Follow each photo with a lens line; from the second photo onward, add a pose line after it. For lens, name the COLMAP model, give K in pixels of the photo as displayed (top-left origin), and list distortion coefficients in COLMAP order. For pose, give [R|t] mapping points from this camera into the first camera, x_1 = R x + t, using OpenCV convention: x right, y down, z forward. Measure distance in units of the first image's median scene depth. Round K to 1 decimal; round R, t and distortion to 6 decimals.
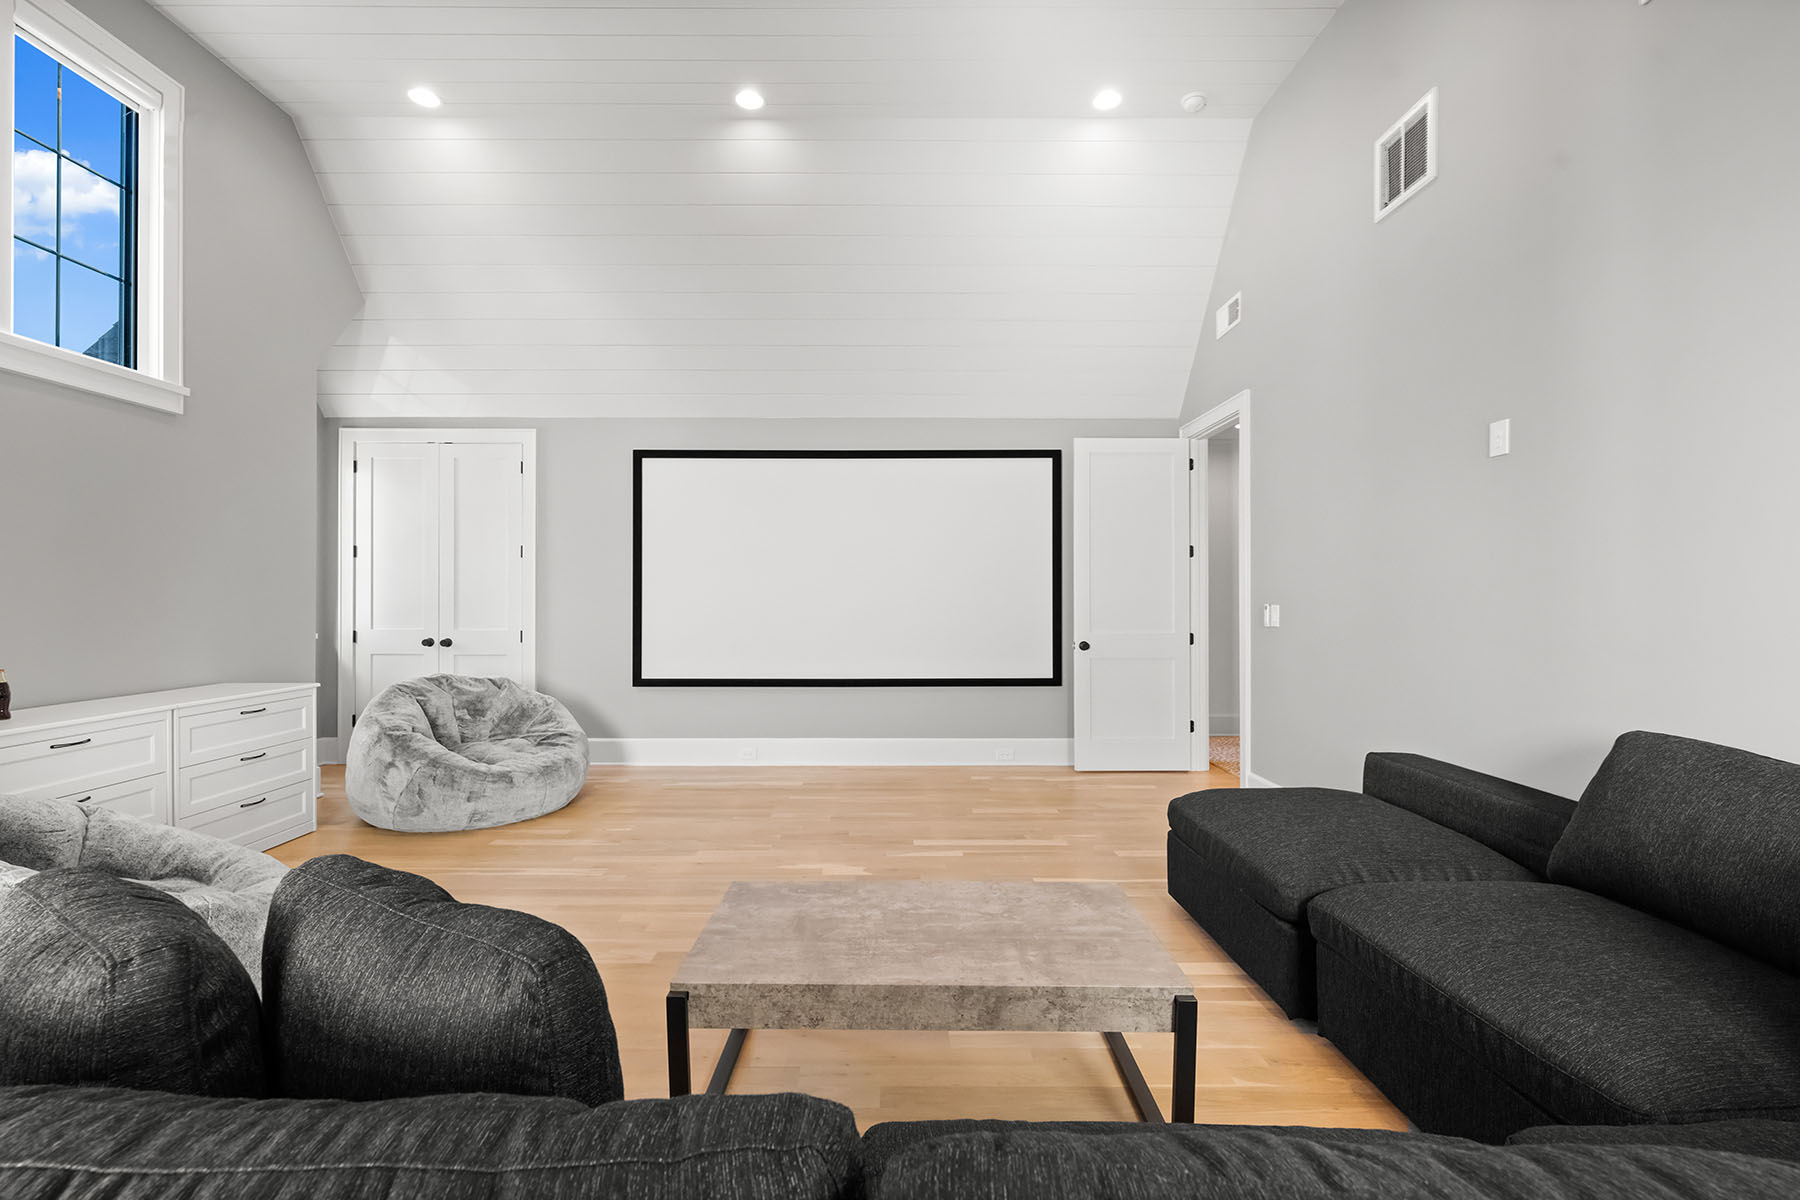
lens RADIAL K [[781.6, 0, 891.7], [0, 781.6, 596.8], [0, 0, 1]] dist [0.002471, 0.000015]
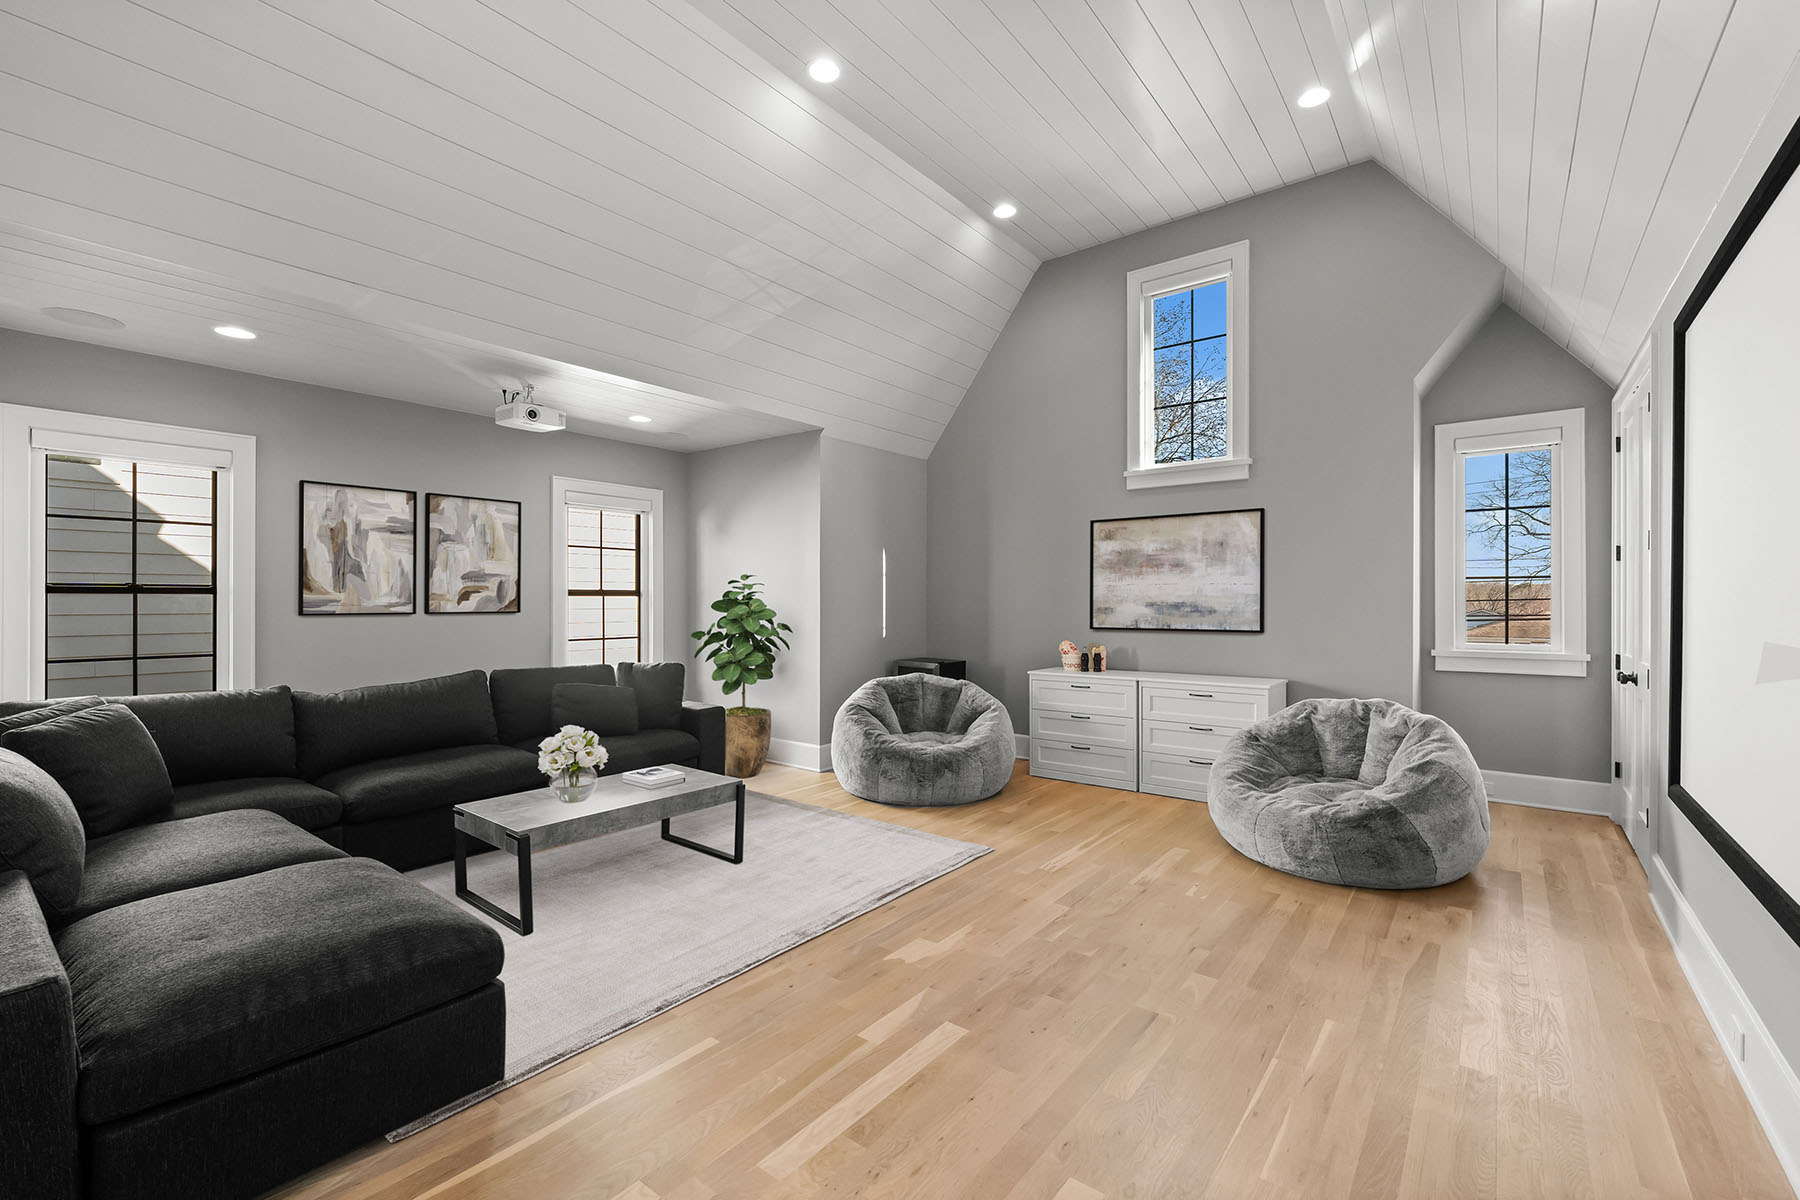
lens RADIAL K [[745.2, 0, 889.6], [0, 745.2, 603.1], [0, 0, 1]] dist [0.001090, 0.000059]
pose [[-0.615528, 0.002098, -0.788112, 0.518643], [0.003001, 0.999995, 0.000319, -0.016526], [0.788110, -0.002169, -0.615531, 1.317327]]
